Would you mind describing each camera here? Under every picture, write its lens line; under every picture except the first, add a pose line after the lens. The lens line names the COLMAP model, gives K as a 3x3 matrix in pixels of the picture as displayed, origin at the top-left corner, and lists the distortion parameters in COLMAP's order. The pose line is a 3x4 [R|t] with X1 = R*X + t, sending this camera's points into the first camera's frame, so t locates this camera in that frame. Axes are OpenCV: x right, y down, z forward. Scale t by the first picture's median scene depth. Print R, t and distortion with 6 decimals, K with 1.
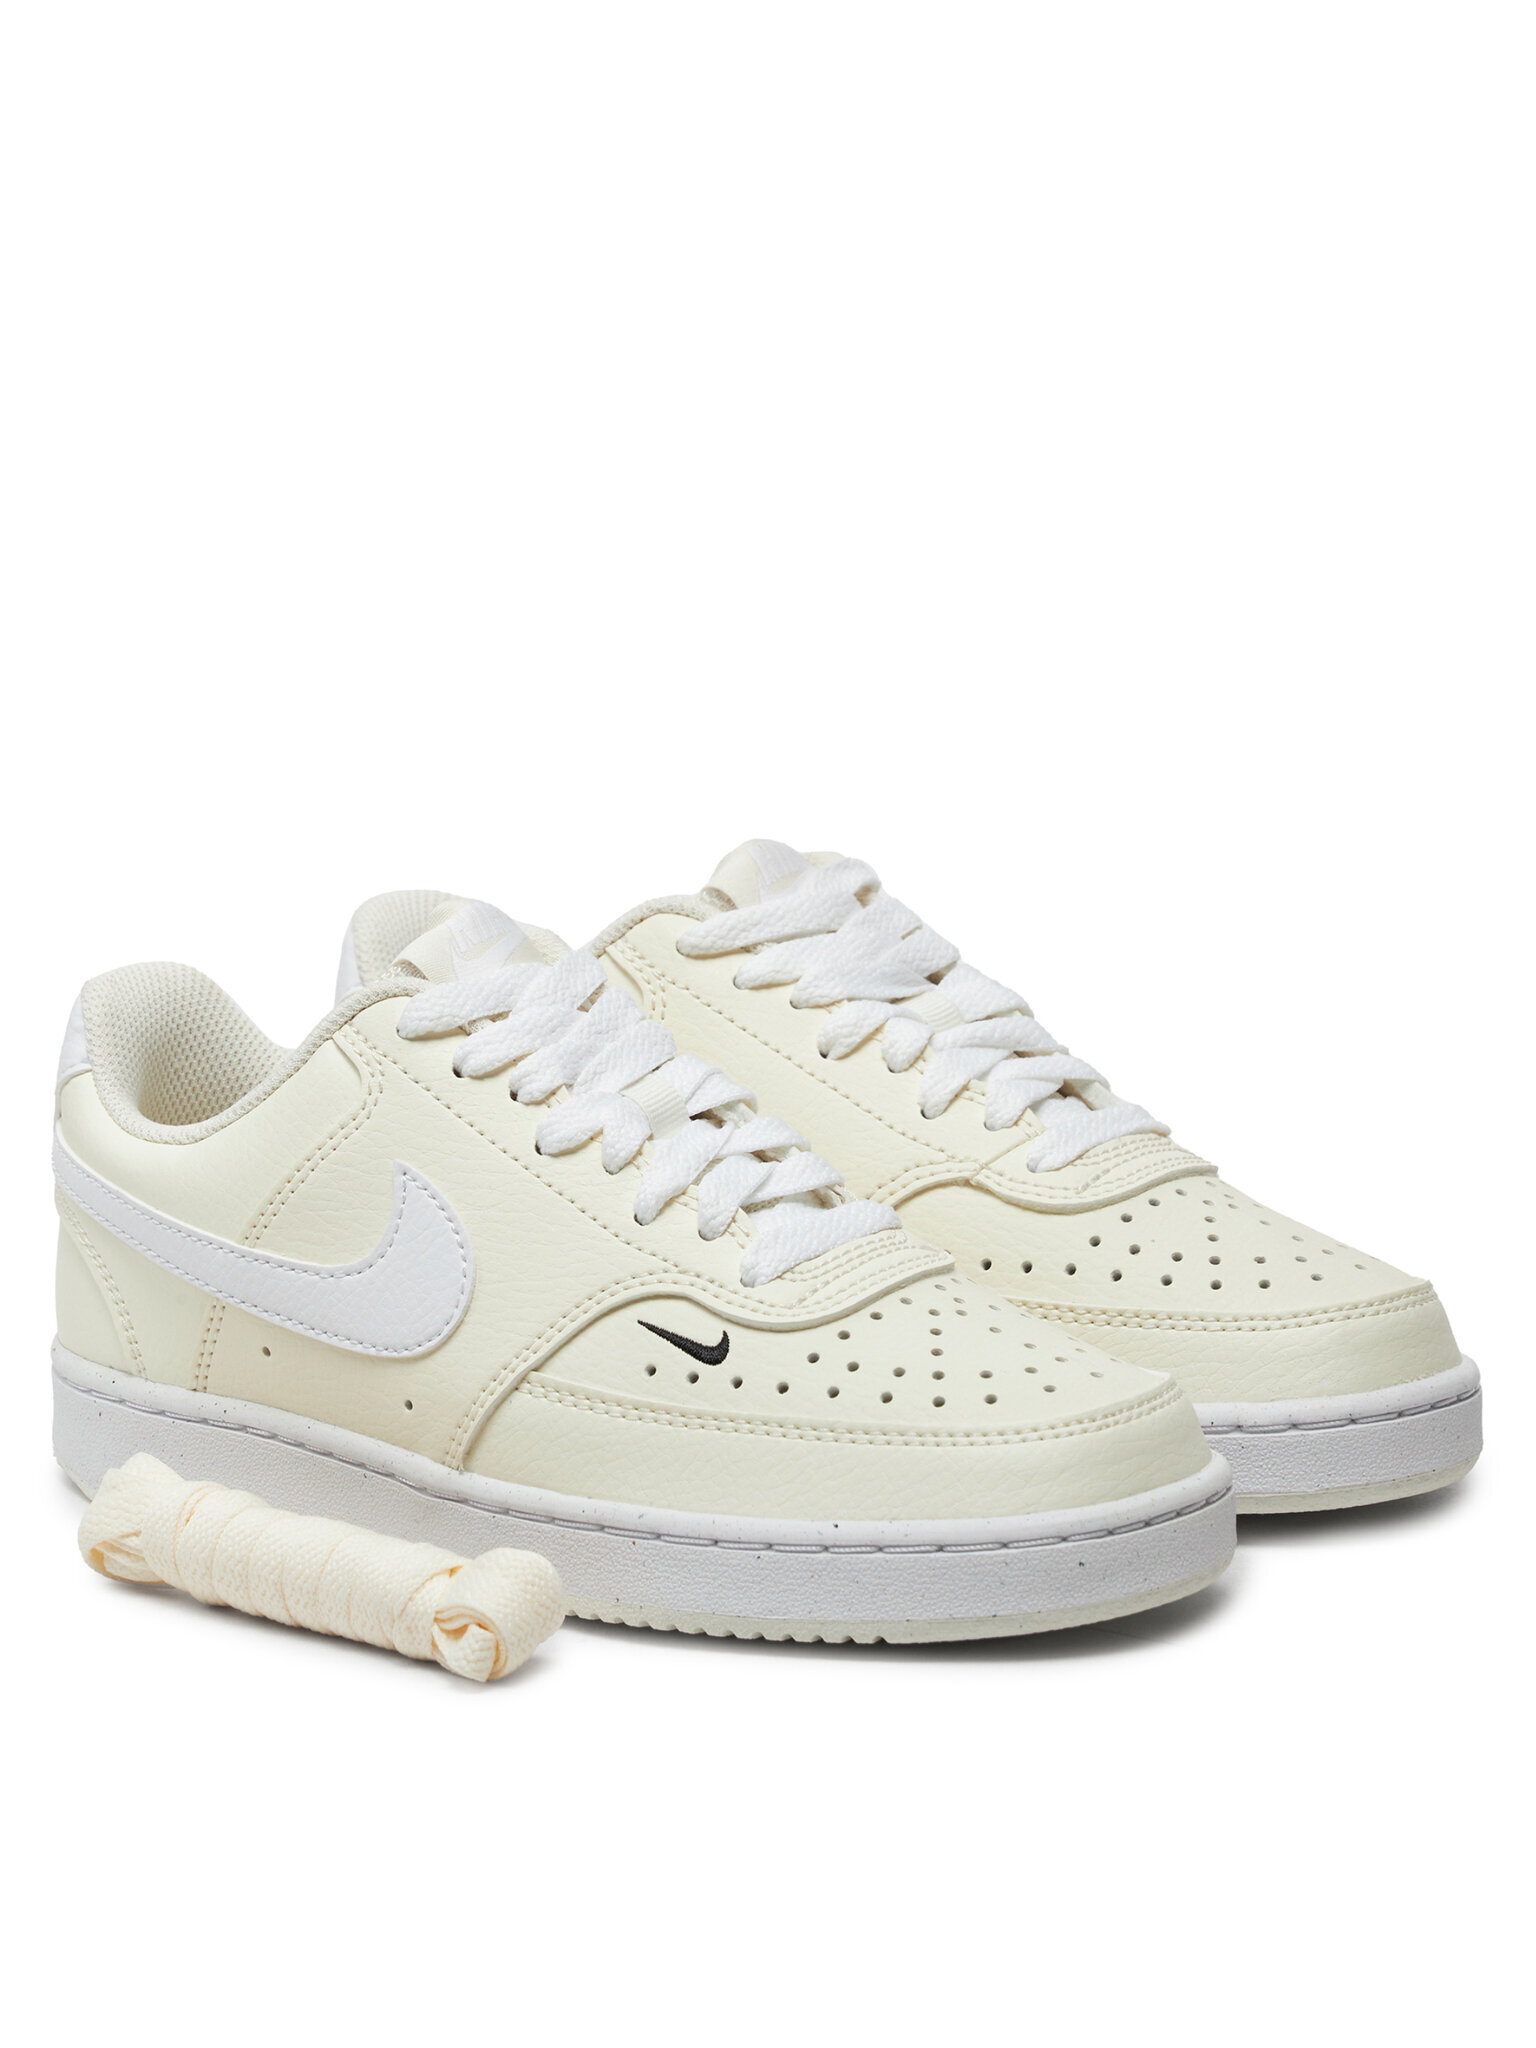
lens RADIAL K [[5684.6, 0, 768.0], [0, 5684.6, 1024.0], [0, 0, 1]] dist [0.044958, -0.489530]
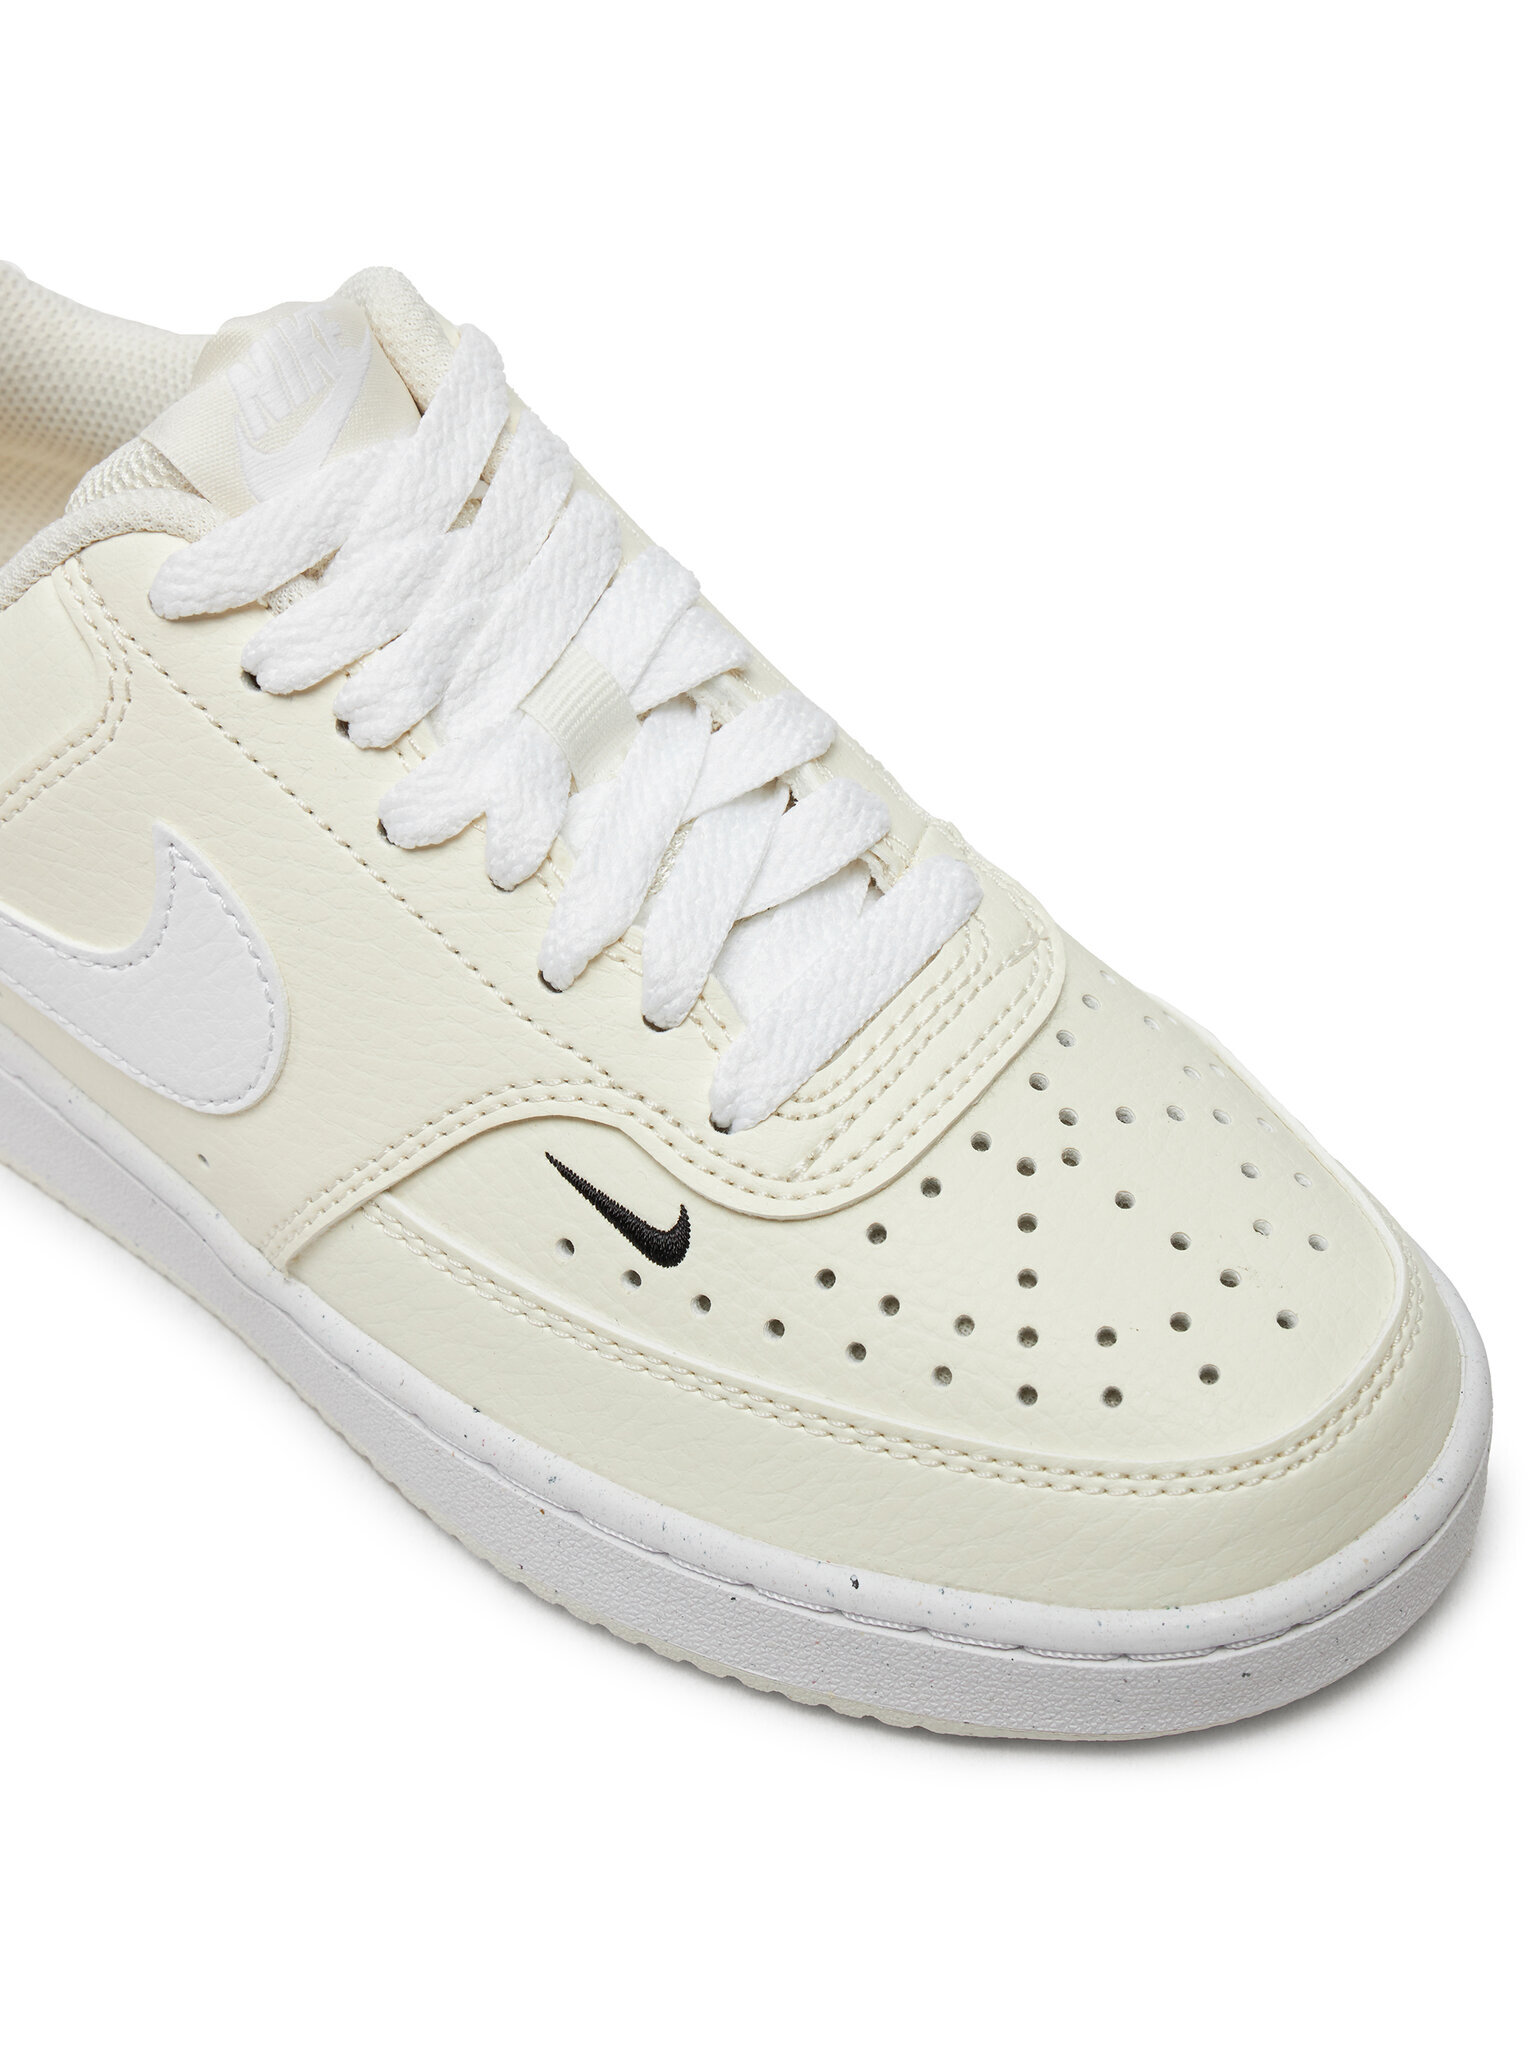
lens RADIAL K [[4309.1, 0, 768.0], [0, 4309.1, 1024.0], [0, 0, 1]] dist [-0.135648, 0.051838]
pose [[0.999387, 0.016372, -0.030950, 0.015373], [0.002438, 0.849260, 0.527969, -0.205333], [0.034928, -0.527721, 0.848699, 0.607870]]
